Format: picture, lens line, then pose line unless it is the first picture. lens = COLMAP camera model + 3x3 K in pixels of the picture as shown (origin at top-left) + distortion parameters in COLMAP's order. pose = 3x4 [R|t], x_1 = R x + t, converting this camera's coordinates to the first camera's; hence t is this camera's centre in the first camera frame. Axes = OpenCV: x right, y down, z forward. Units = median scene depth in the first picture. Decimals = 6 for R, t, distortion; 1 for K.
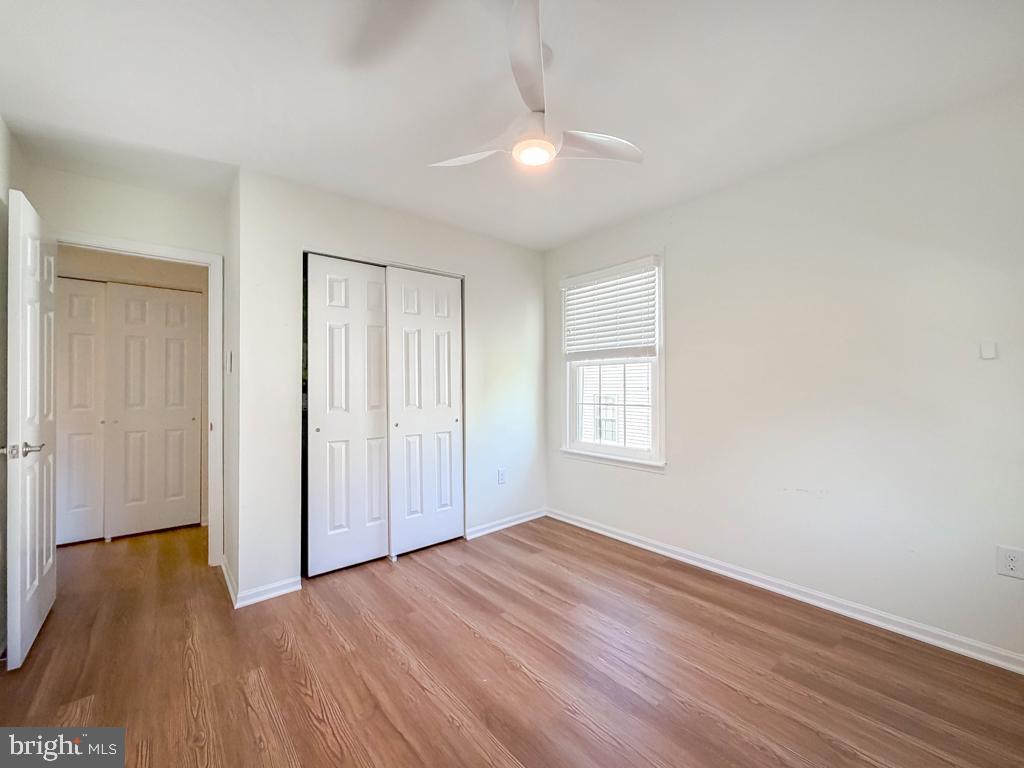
lens RADIAL K [[418.4, 0, 520.6], [0, 418.4, 382.4], [0, 0, 1]] dist [0.000136, -0.000221]
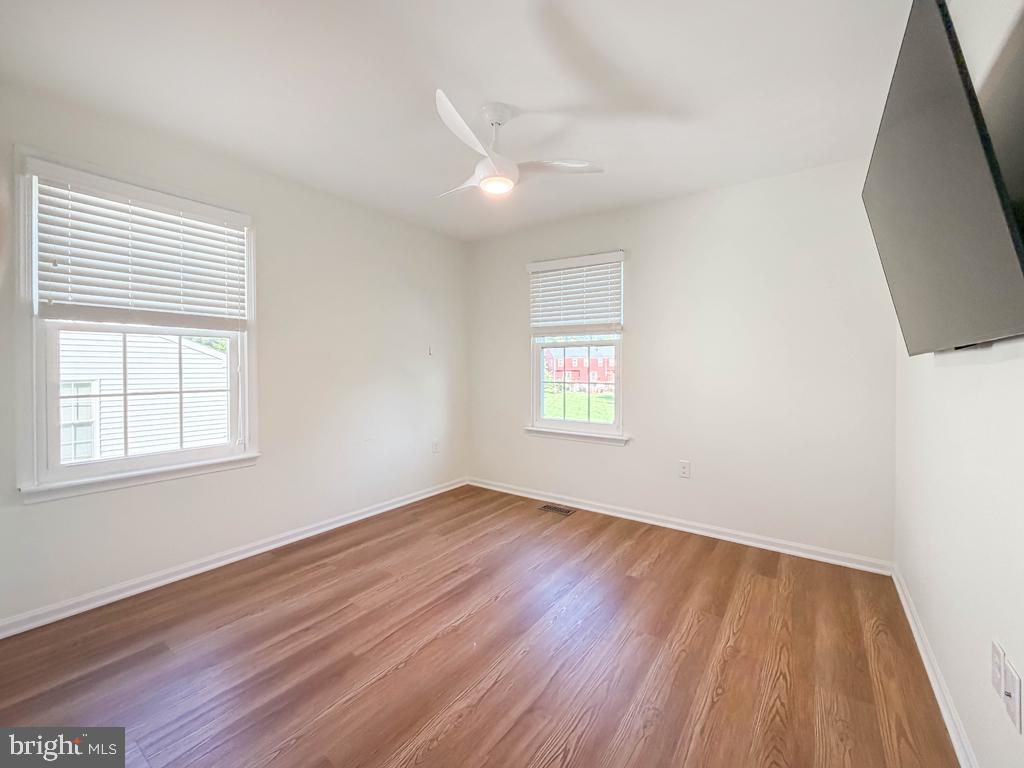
lens RADIAL K [[418.4, 0, 517.5], [0, 418.4, 377.0], [0, 0, 1]] dist [0.000136, -0.000221]
pose [[-0.240298, -0.022274, 0.970444, -0.766594], [-0.010985, 0.999735, 0.020226, 0.007927], [-0.970637, -0.005800, -0.240479, 0.785241]]
